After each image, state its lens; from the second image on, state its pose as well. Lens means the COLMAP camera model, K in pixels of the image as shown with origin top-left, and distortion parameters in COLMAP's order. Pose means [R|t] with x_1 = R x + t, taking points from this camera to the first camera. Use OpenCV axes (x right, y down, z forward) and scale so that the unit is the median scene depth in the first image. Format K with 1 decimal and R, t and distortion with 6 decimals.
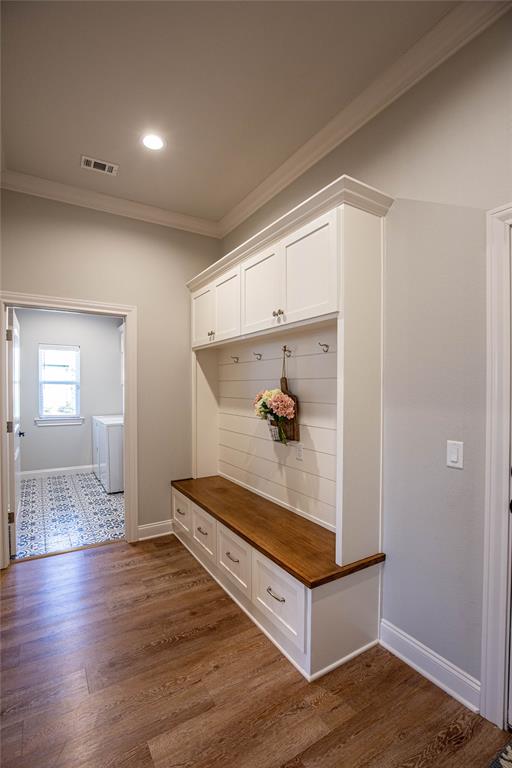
lens RADIAL K [[351.6, 0, 254.6], [0, 351.6, 385.3], [0, 0, 1]] dist [-0.028604, 0.002373]
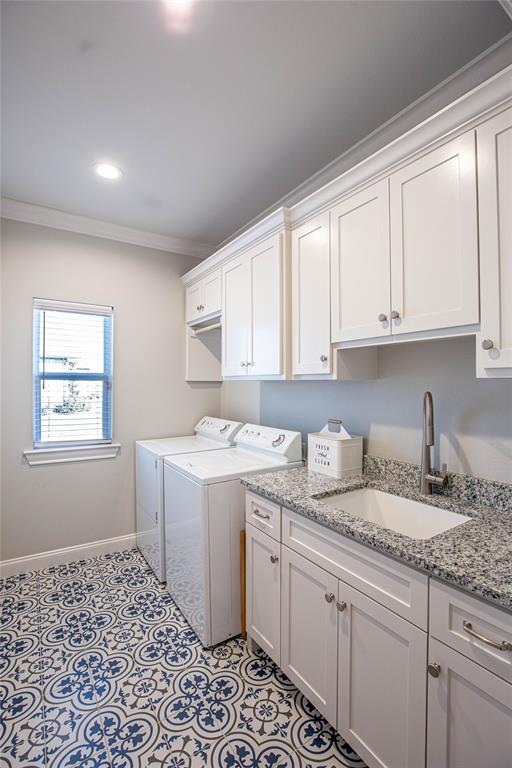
lens RADIAL K [[351.6, 0, 257.3], [0, 351.6, 384.5], [0, 0, 1]] dist [-0.028604, 0.002373]
pose [[0.999721, 0.010100, 0.021363, -0.293908], [-0.010069, 0.999948, -0.001538, 0.003263], [-0.021378, 0.001322, 0.999771, 0.471519]]
